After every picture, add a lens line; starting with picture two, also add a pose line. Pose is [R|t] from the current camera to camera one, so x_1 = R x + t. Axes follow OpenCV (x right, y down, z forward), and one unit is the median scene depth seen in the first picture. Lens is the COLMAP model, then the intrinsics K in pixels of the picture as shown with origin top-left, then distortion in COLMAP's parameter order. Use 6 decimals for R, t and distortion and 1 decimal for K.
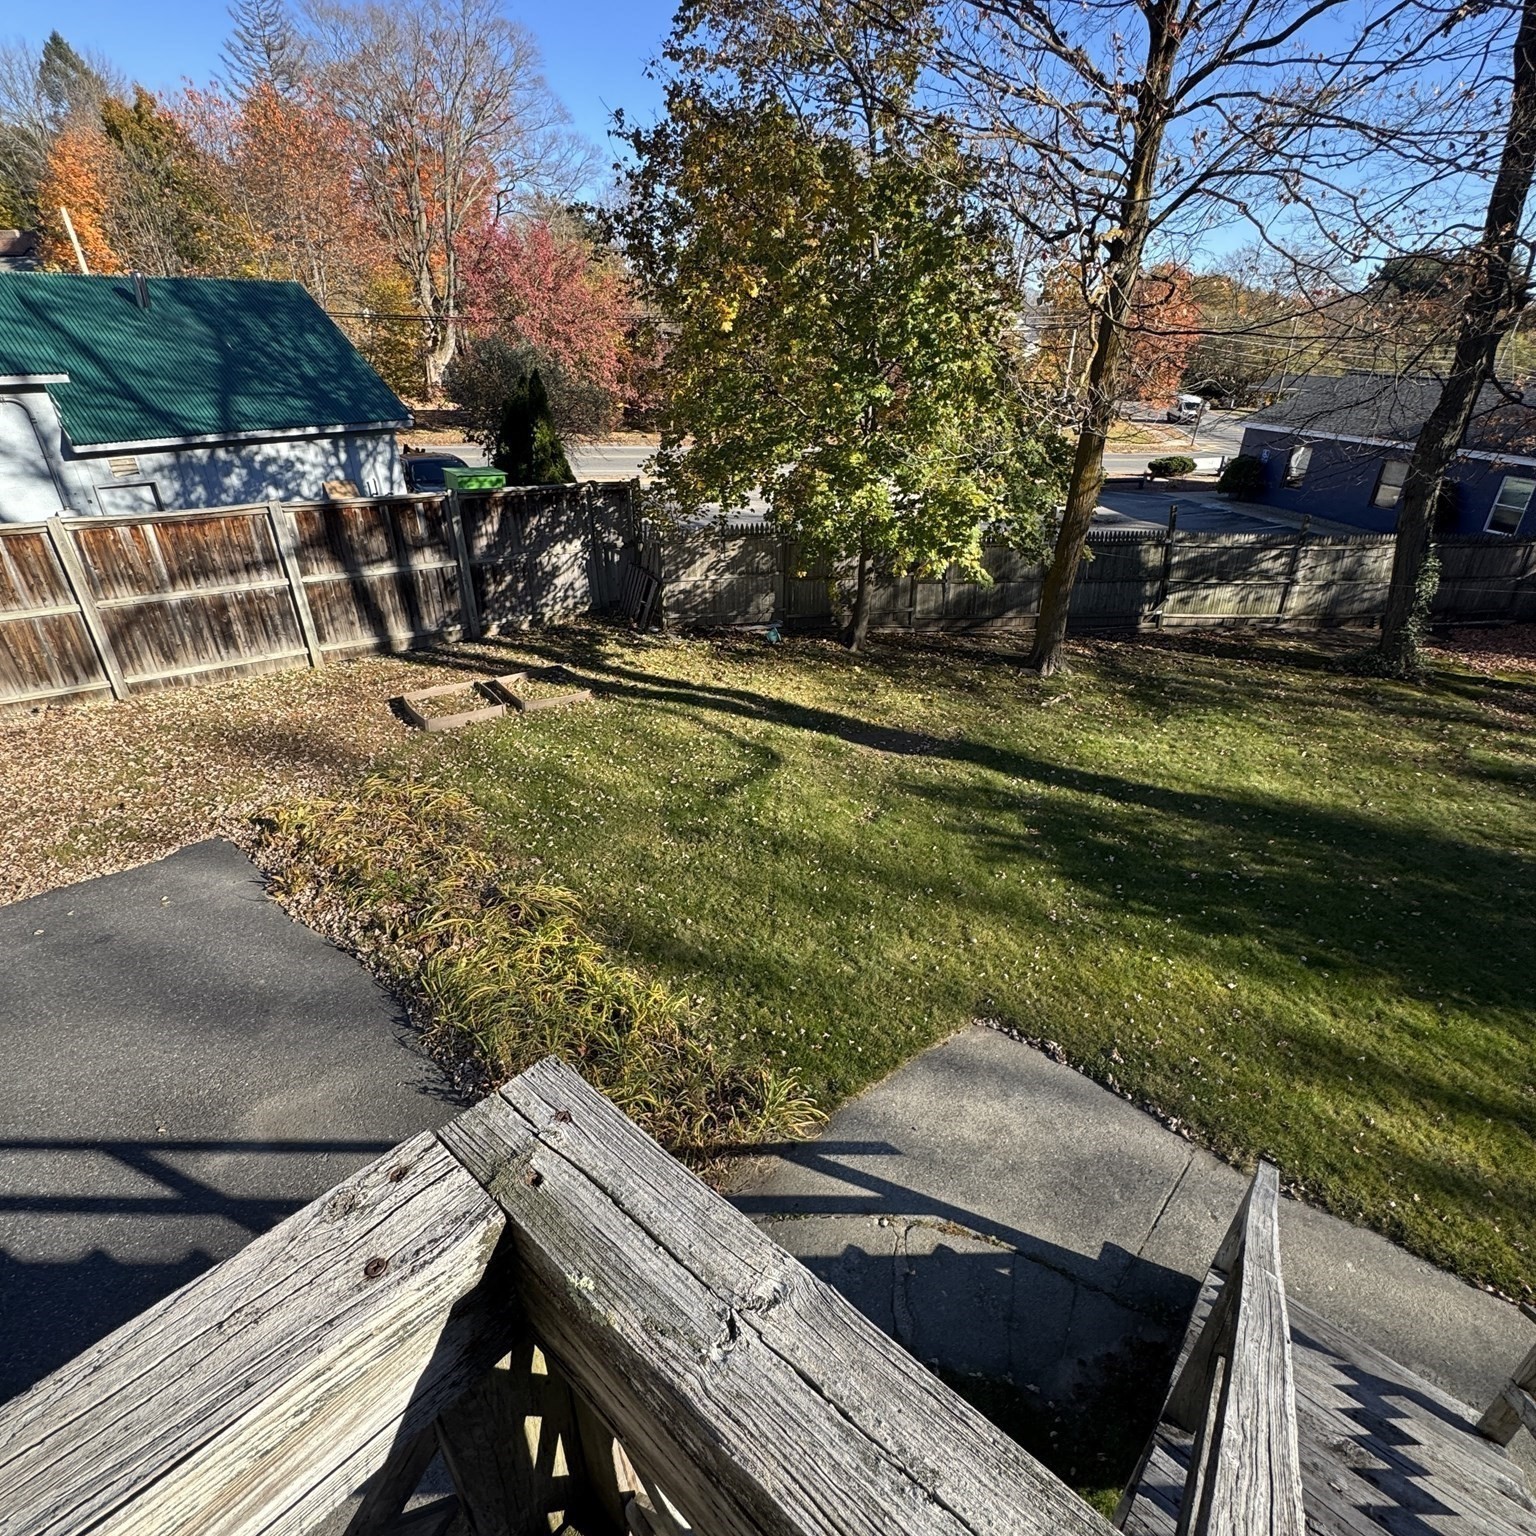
lens RADIAL K [[818.3, 0, 767.5], [0, 818.3, 771.1], [0, 0, 1]] dist [-0.001271, -0.000172]
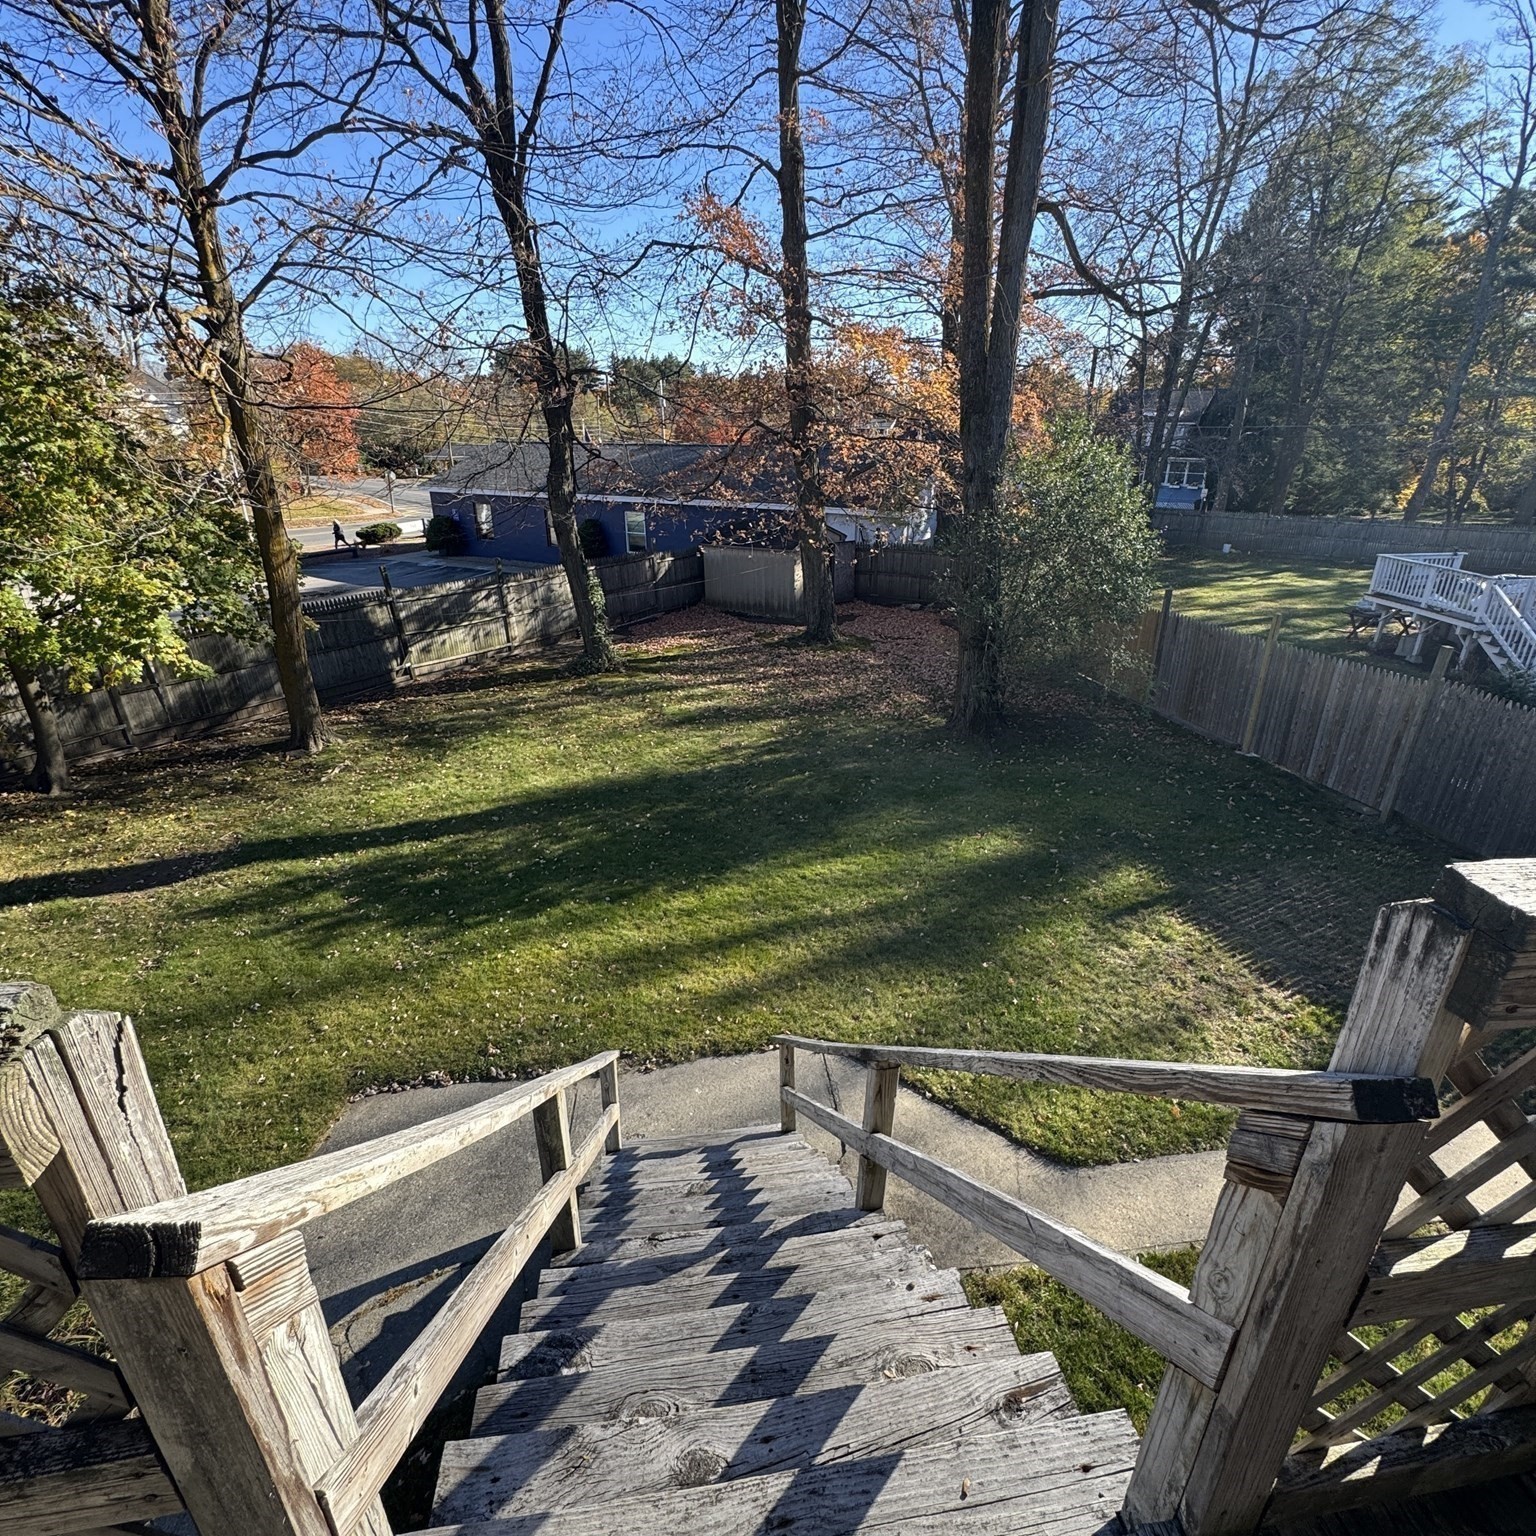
lens RADIAL K [[818.3, 0, 767.1], [0, 818.3, 768.0], [0, 0, 1]] dist [-0.001271, -0.000172]
pose [[0.650030, -0.308794, 0.694339, 0.011941], [0.362373, 0.929095, 0.073948, 0.023800], [-0.667942, 0.203541, 0.715838, -0.041546]]
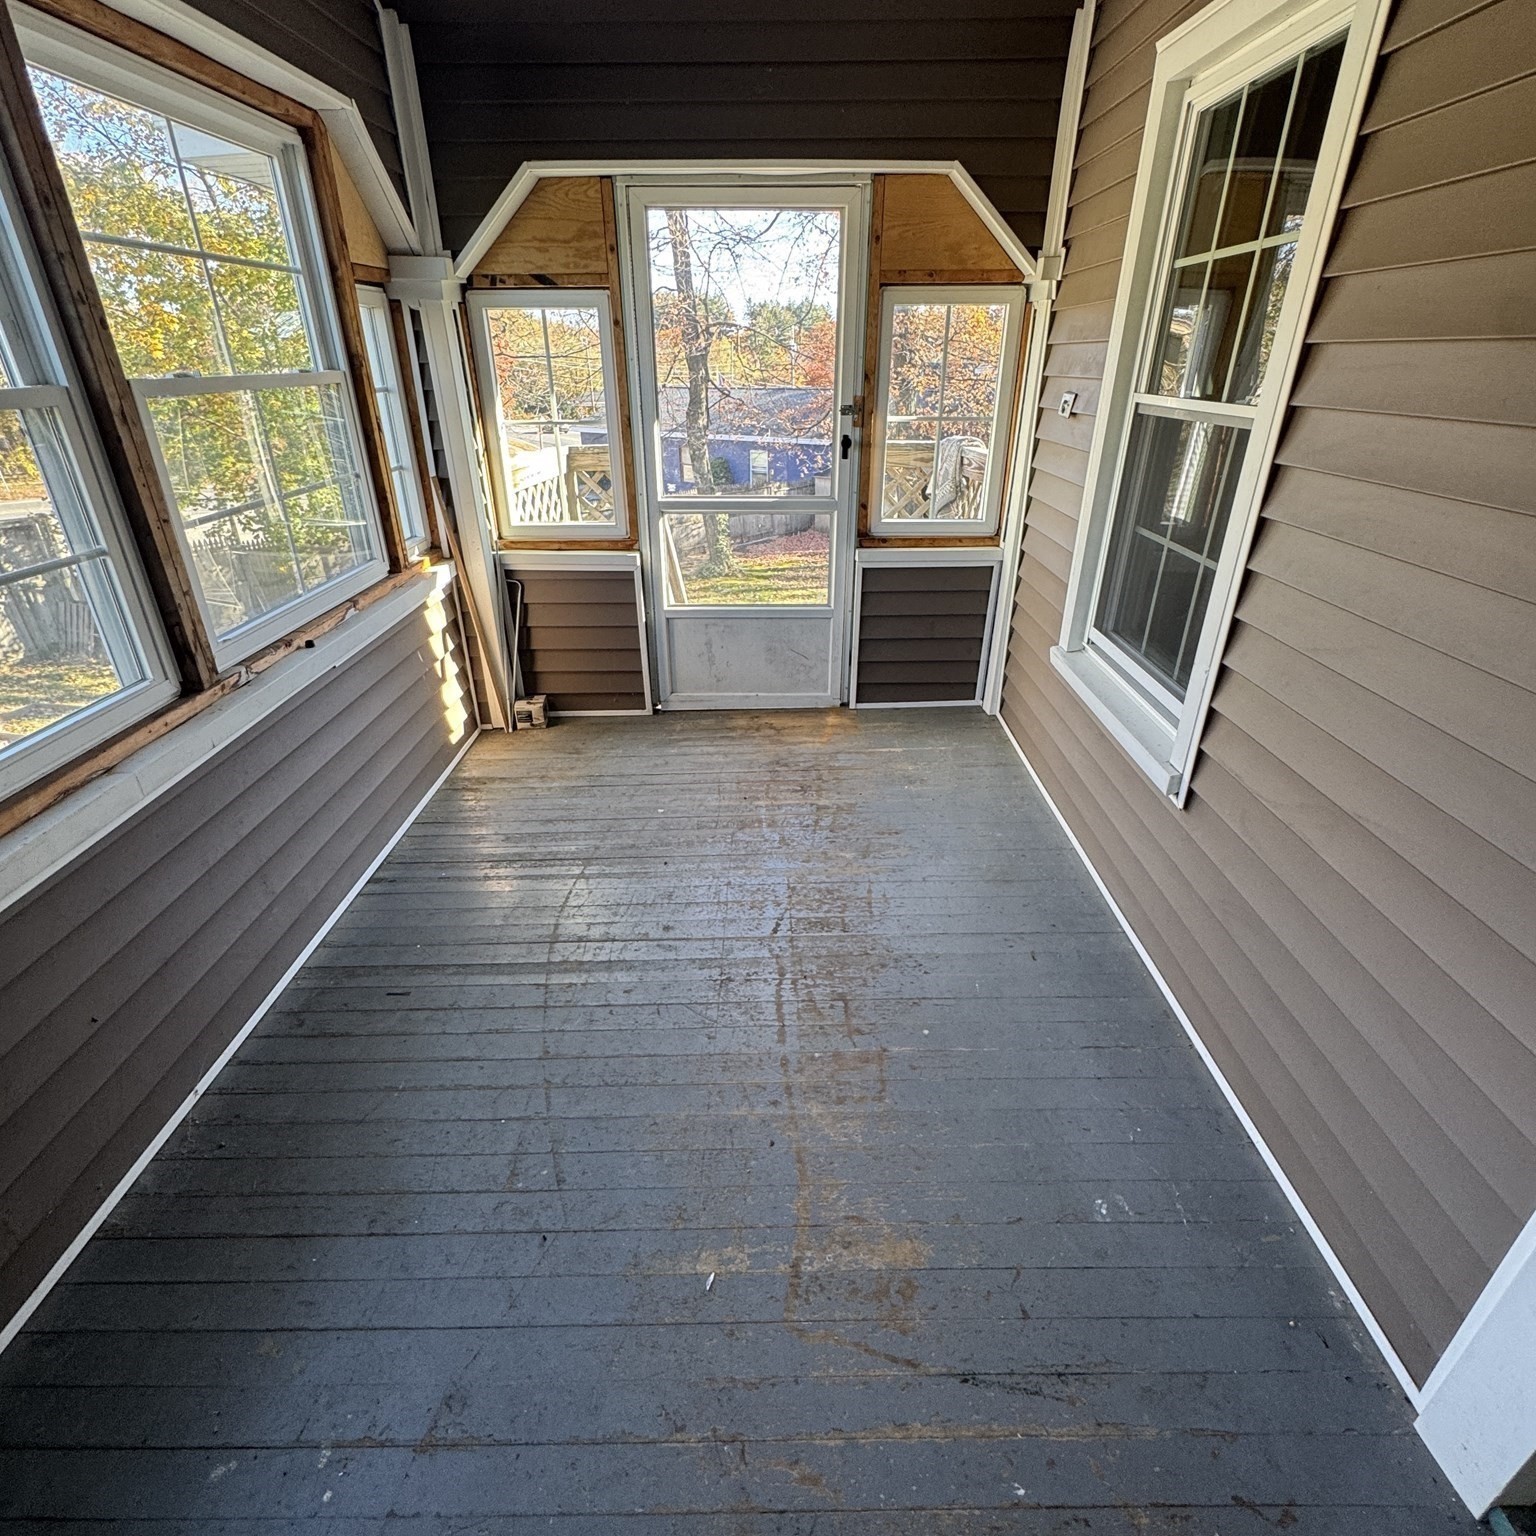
lens RADIAL K [[818.3, 0, 768.5], [0, 818.3, 763.9], [0, 0, 1]] dist [-0.001271, -0.000172]
pose [[0.754517, -0.302122, 0.582604, -0.188278], [0.321159, 0.944154, 0.073687, 0.145441], [-0.572330, 0.131510, 0.809409, -0.268327]]
